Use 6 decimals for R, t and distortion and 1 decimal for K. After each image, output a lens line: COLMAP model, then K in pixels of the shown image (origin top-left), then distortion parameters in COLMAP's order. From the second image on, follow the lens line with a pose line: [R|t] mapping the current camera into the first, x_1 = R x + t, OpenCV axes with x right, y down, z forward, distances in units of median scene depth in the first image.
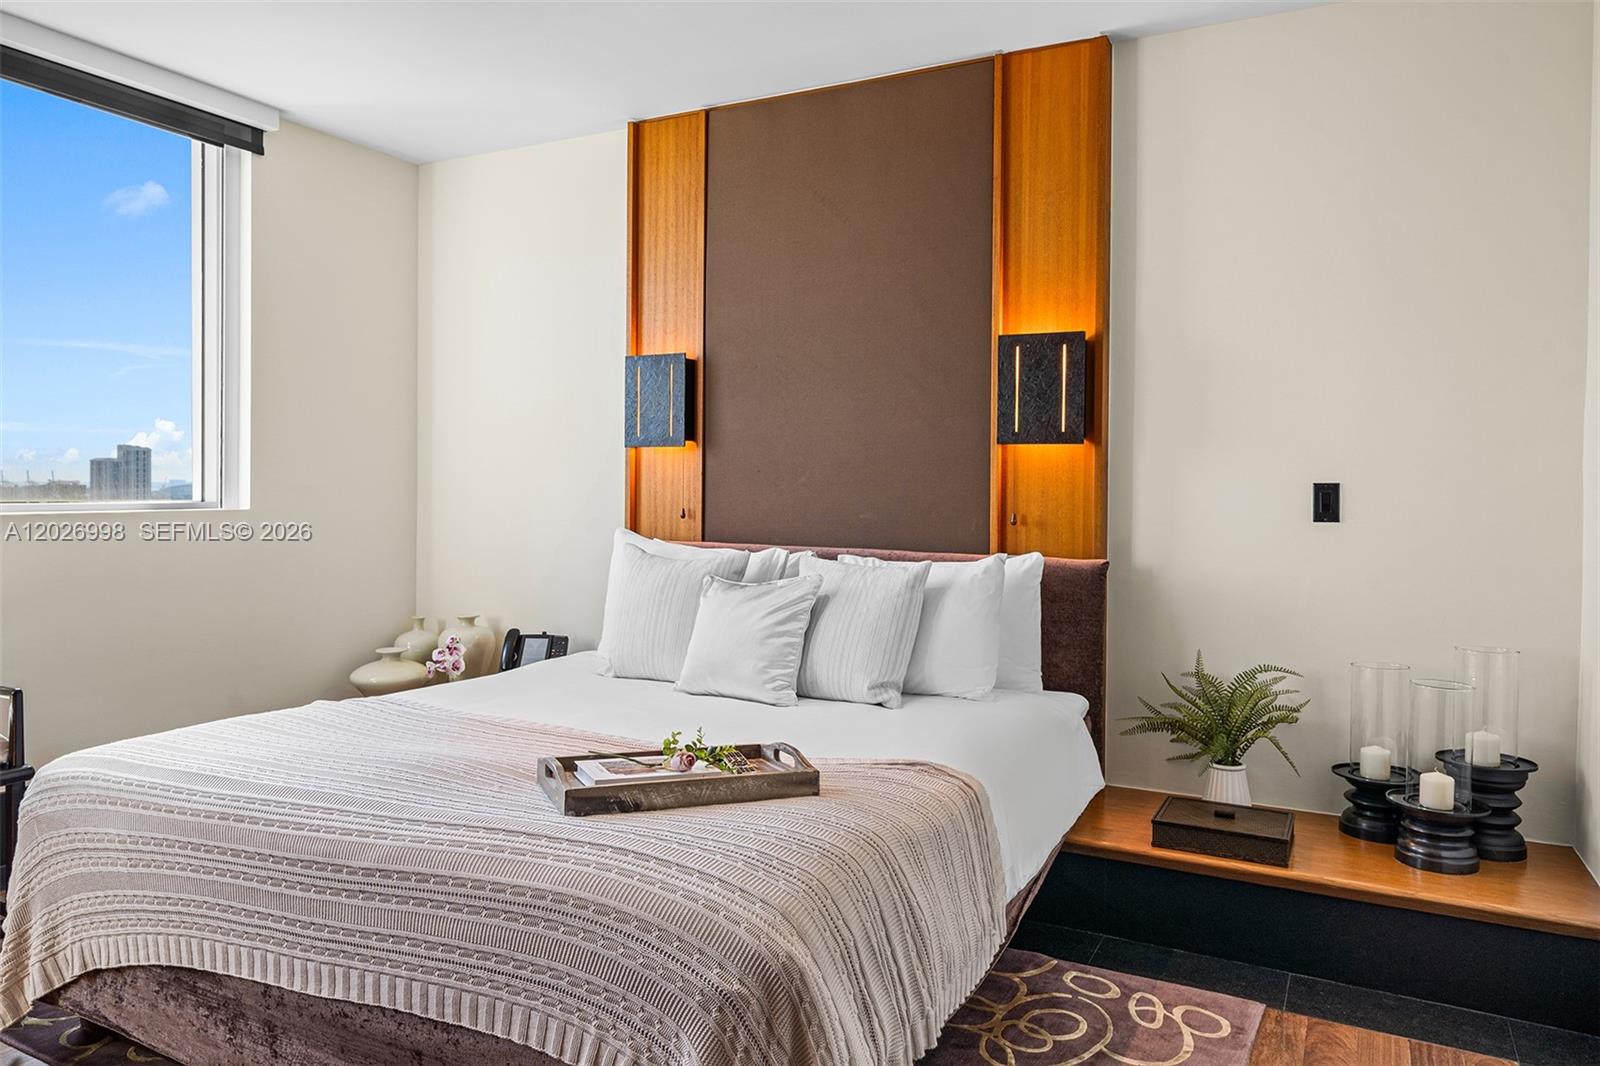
lens RADIAL K [[1097.9, 0, 799.7], [0, 1097.9, 484.0], [0, 0, 1]] dist [0.008019, -0.000836]
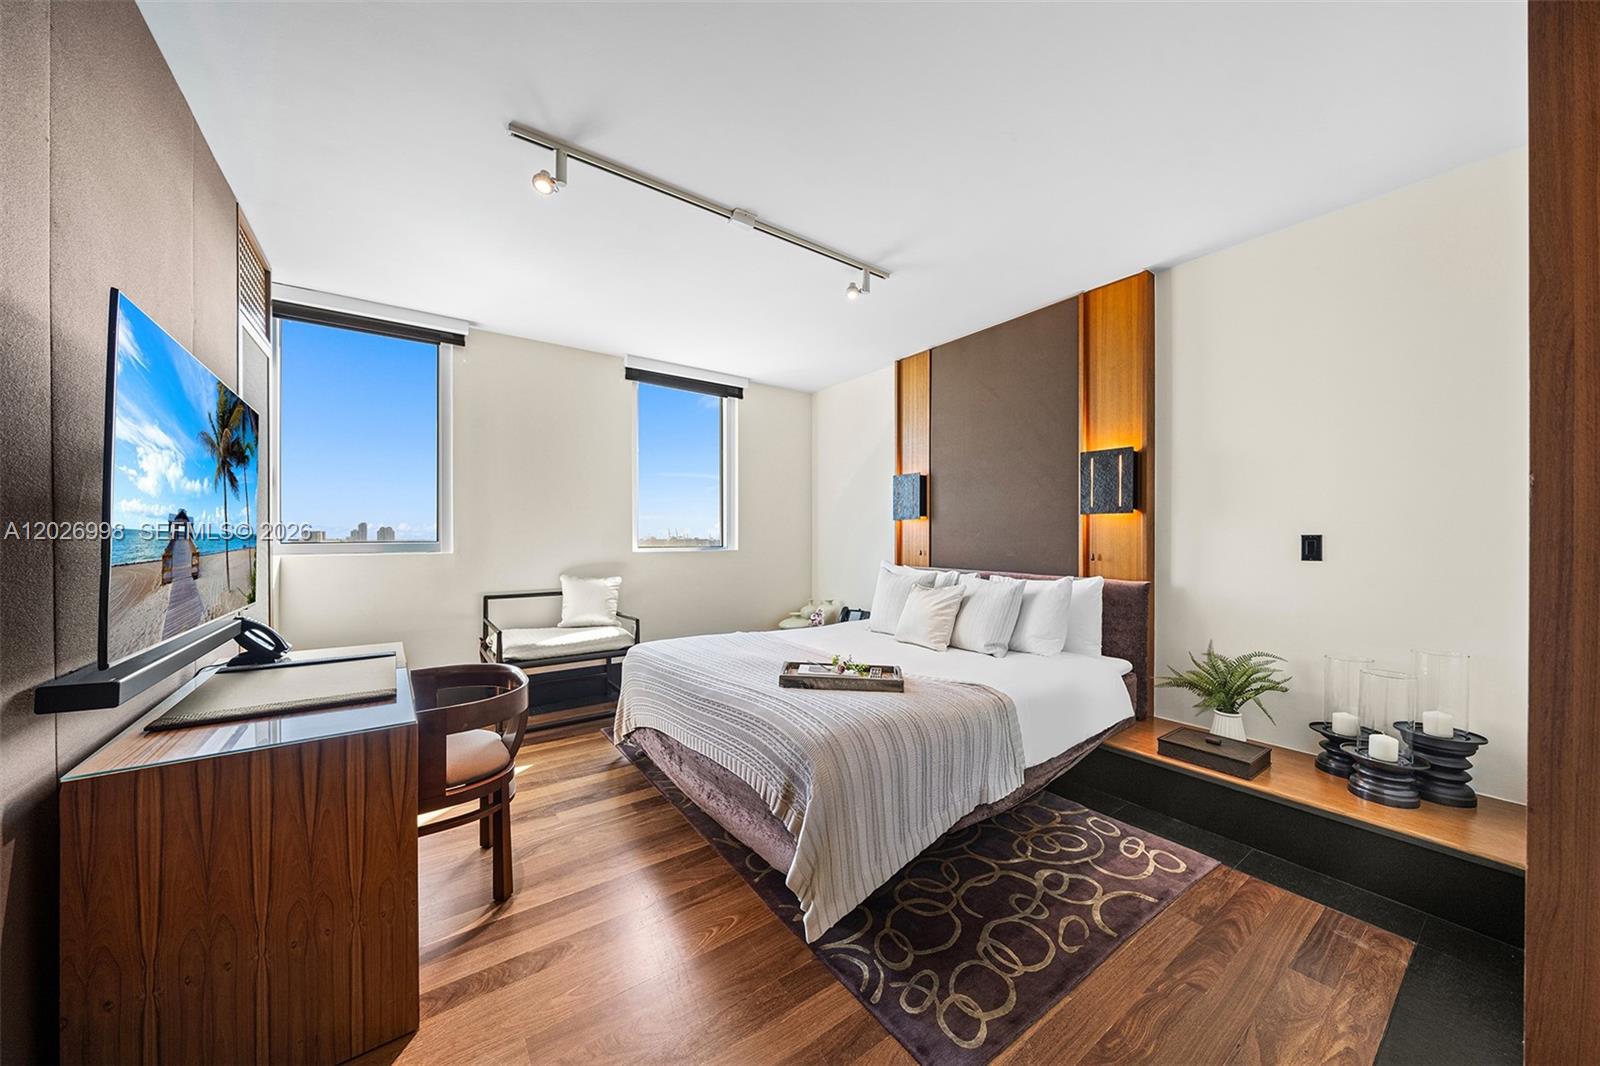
lens RADIAL K [[551.0, 0, 793.5], [0, 551.0, 536.2], [0, 0, 1]] dist [-0.002819, -0.000032]
pose [[0.891861, -0.007198, -0.452253, 0.197981], [0.005393, 0.999972, -0.005280, 0.001018], [0.452278, 0.002270, 0.891874, 0.007301]]
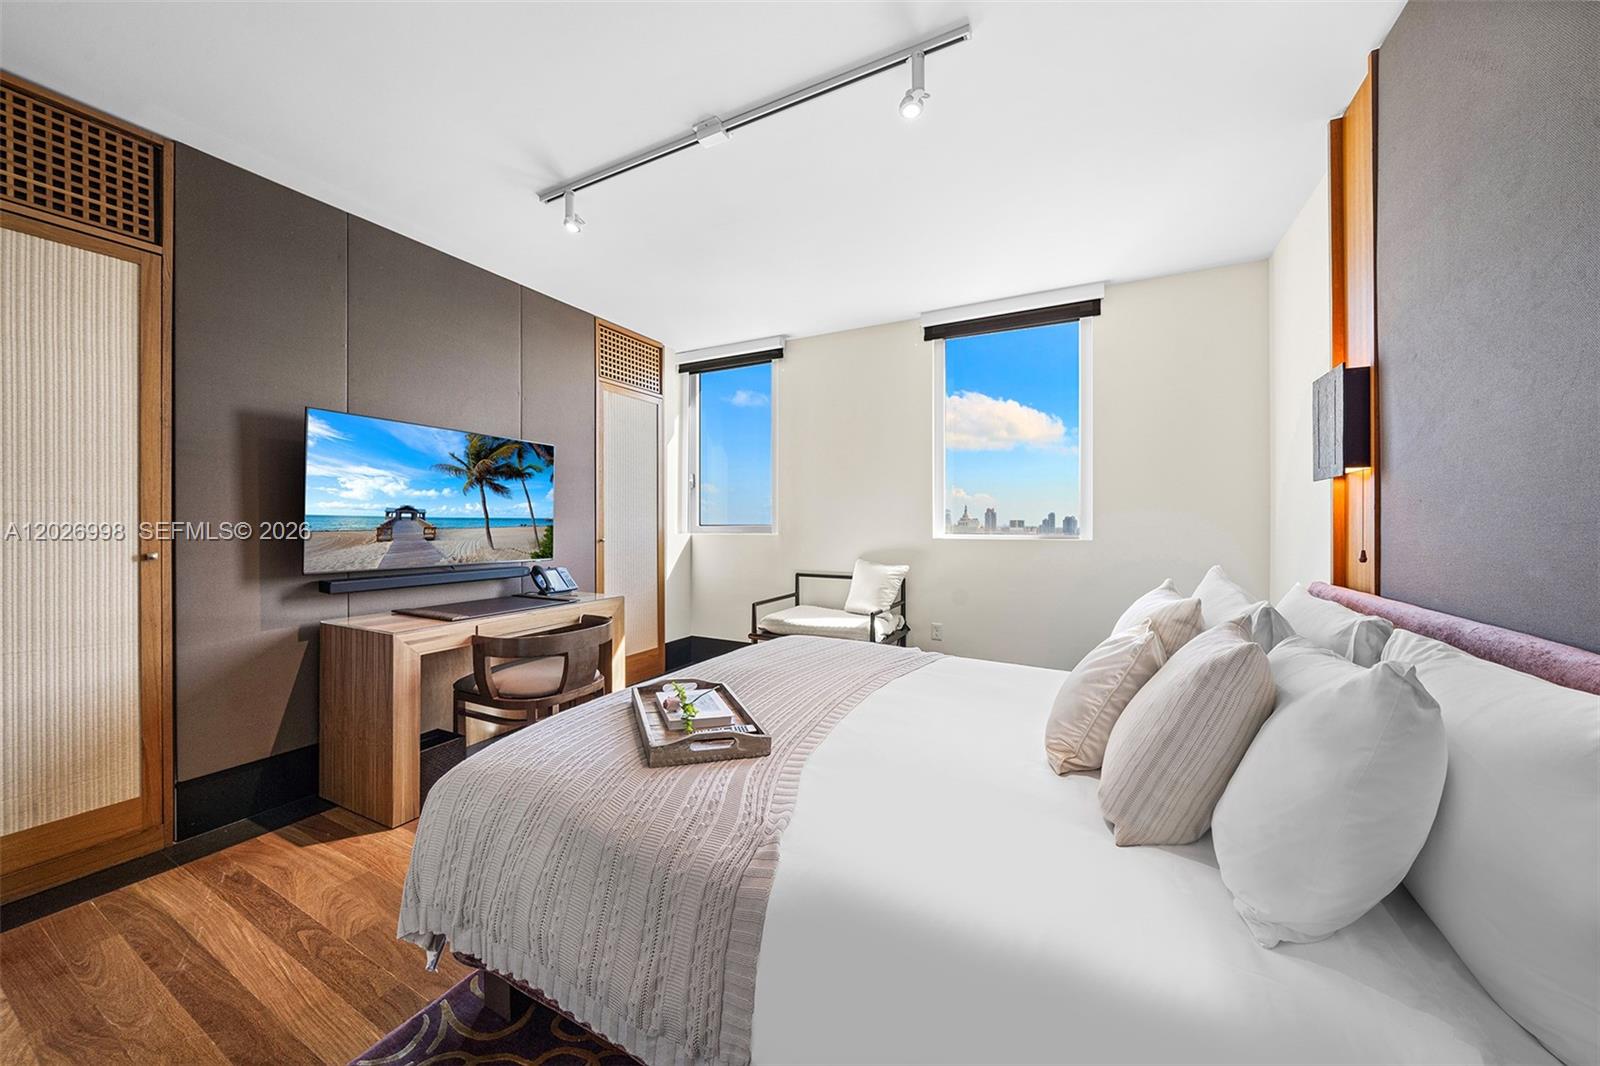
lens RADIAL K [[565.6, 0, 797.1], [0, 565.6, 525.2], [0, 0, 1]] dist [-0.000949, -0.000036]
pose [[-0.013553, -0.006186, -0.999889, 0.450455], [-0.003319, 0.999976, -0.006142, 0.009229], [0.999903, 0.003235, -0.013573, 0.823789]]
